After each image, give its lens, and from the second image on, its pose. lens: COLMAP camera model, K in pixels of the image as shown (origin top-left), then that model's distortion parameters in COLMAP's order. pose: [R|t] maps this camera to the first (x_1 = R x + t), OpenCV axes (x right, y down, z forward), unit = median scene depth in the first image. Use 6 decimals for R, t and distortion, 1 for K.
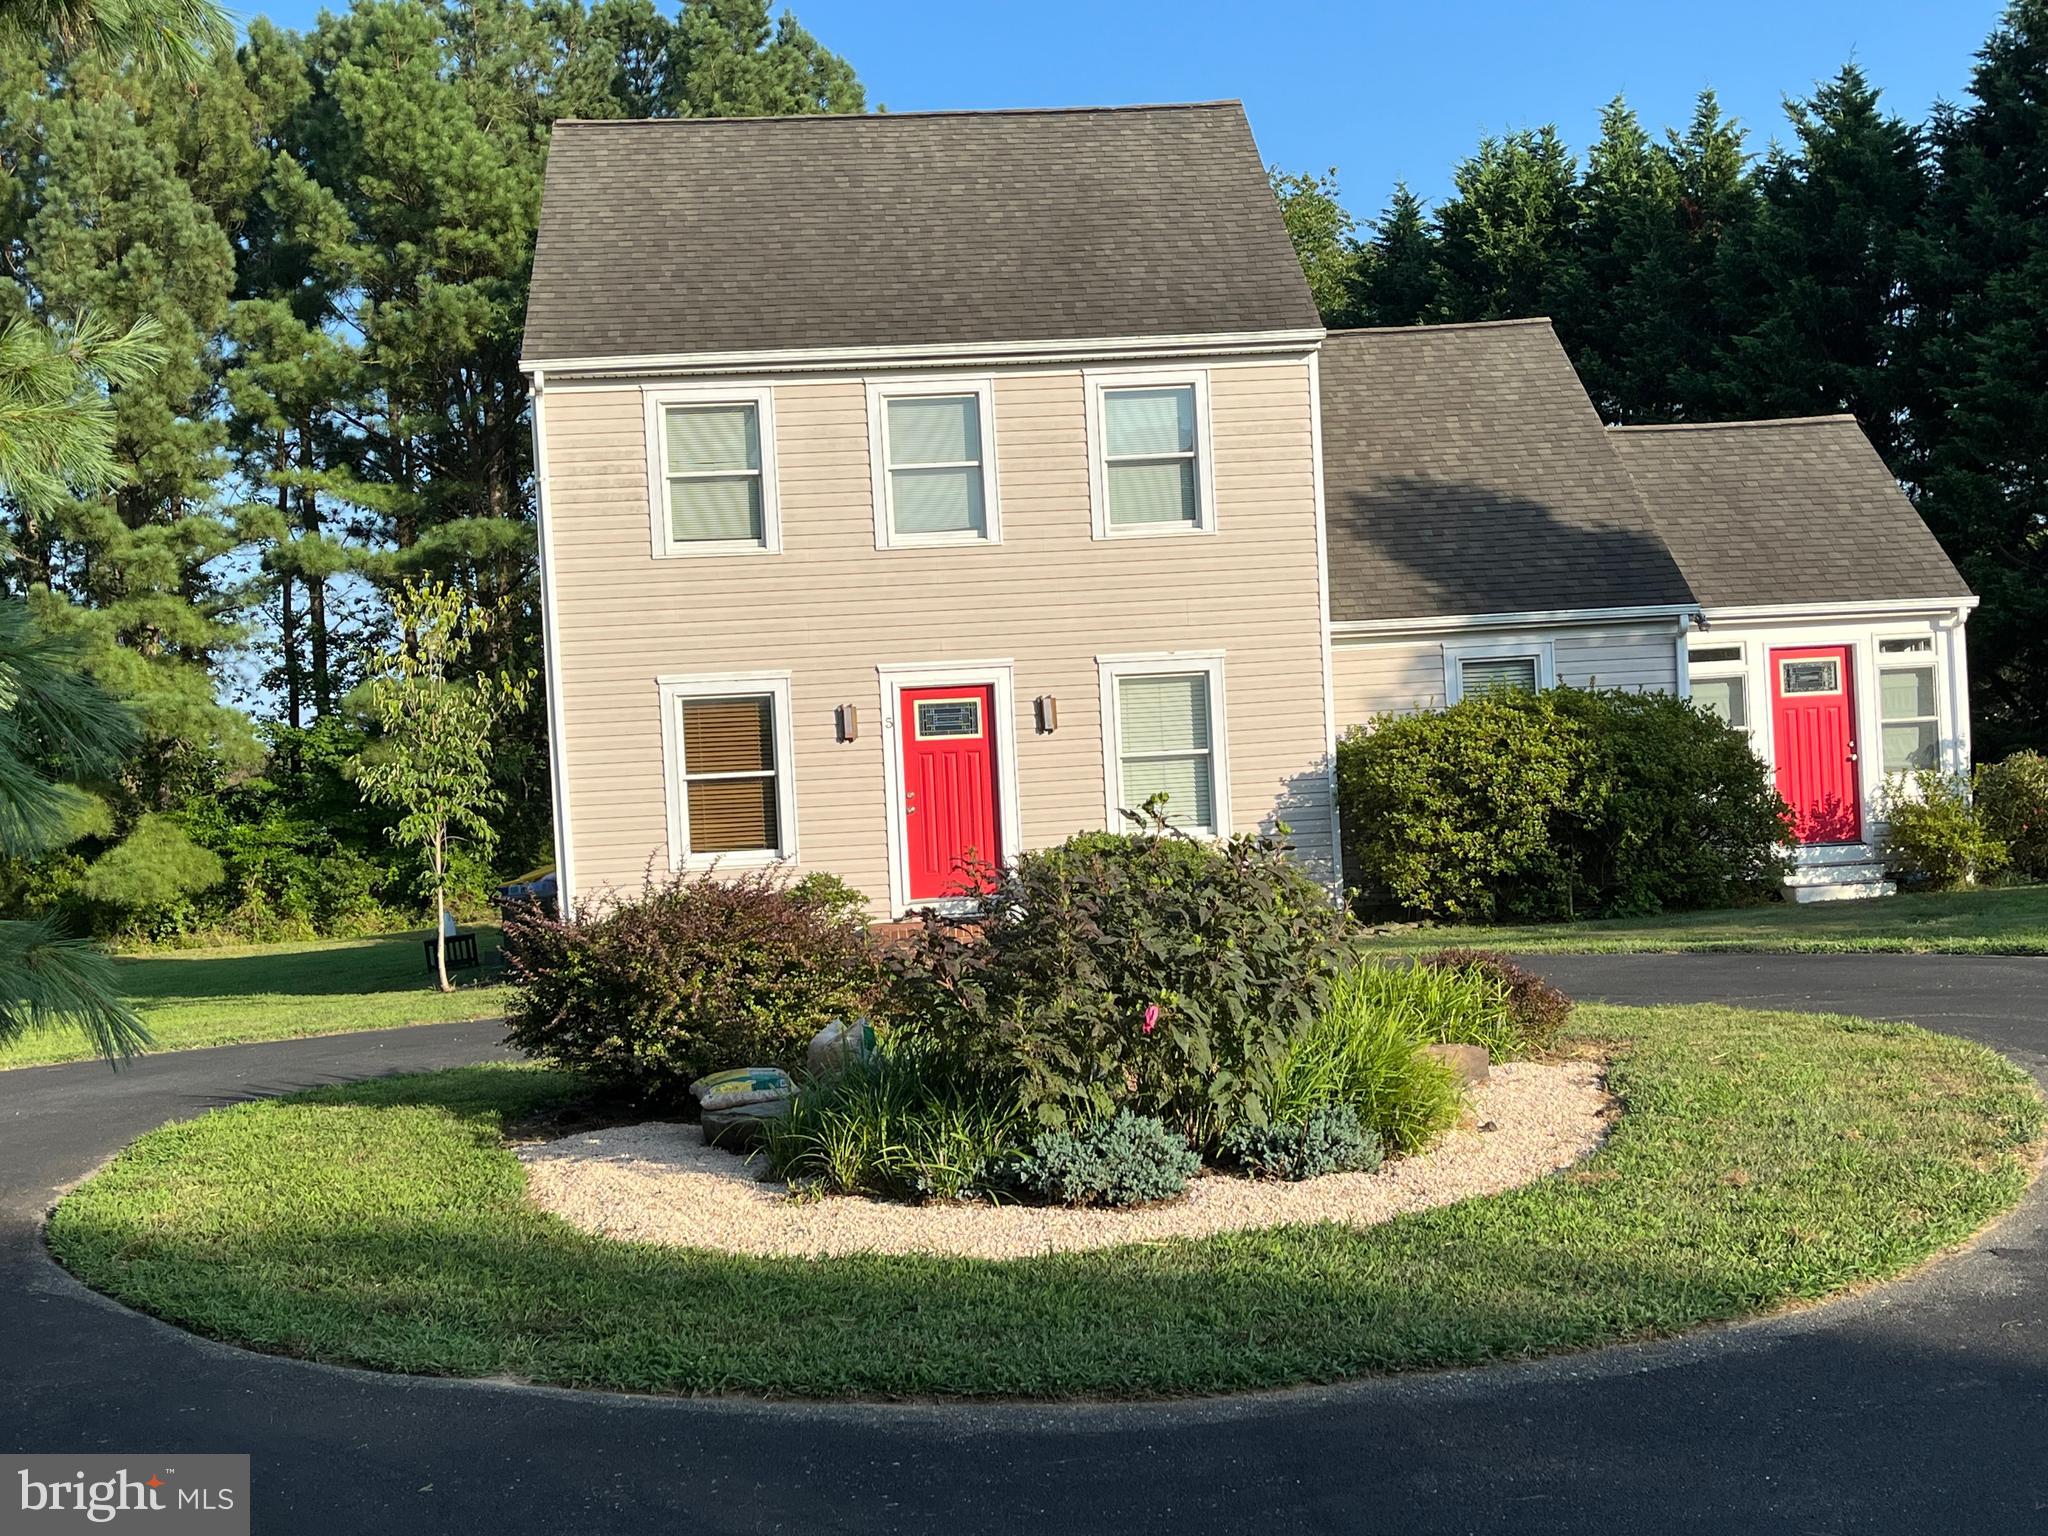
lens RADIAL K [[2457.5, 0, 1024.0], [0, 2457.5, 768.0], [0, 0, 1]] dist [0.069631, 0.001161]
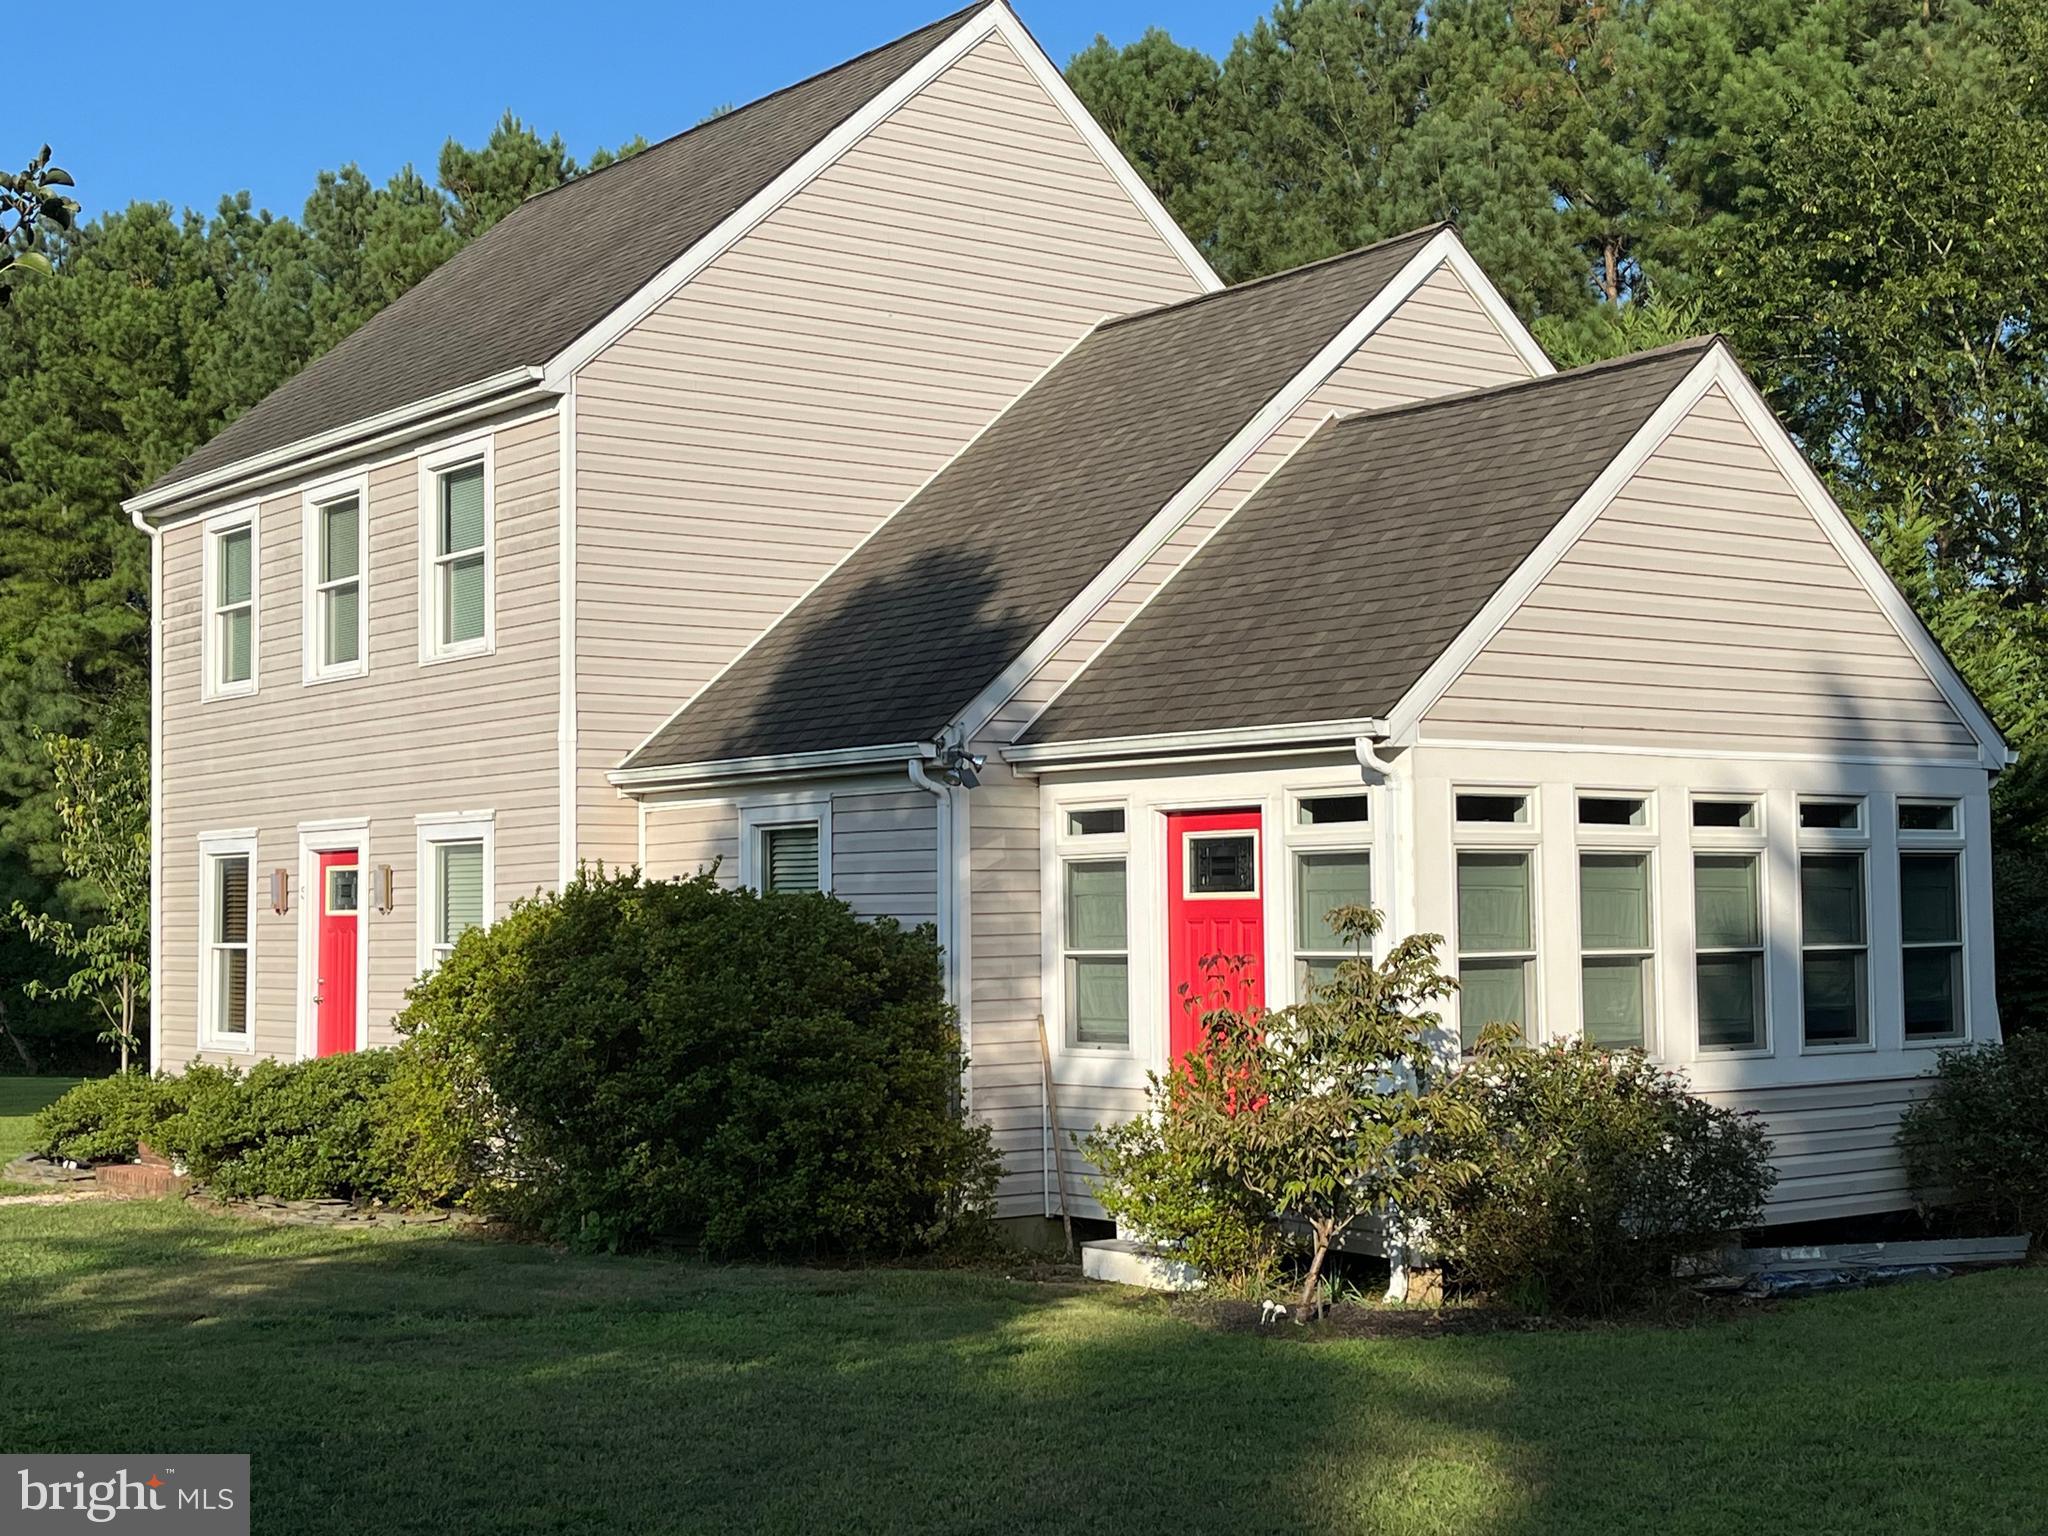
lens RADIAL K [[2821.4, 0, 1024.0], [0, 2821.4, 768.0], [0, 0, 1]] dist [0.038848, 0.091000]
pose [[0.535615, 0.002730, -0.844458, 0.884589], [-0.013160, 0.999900, -0.005114, -0.058945], [0.844359, 0.013853, 0.535598, 0.685867]]
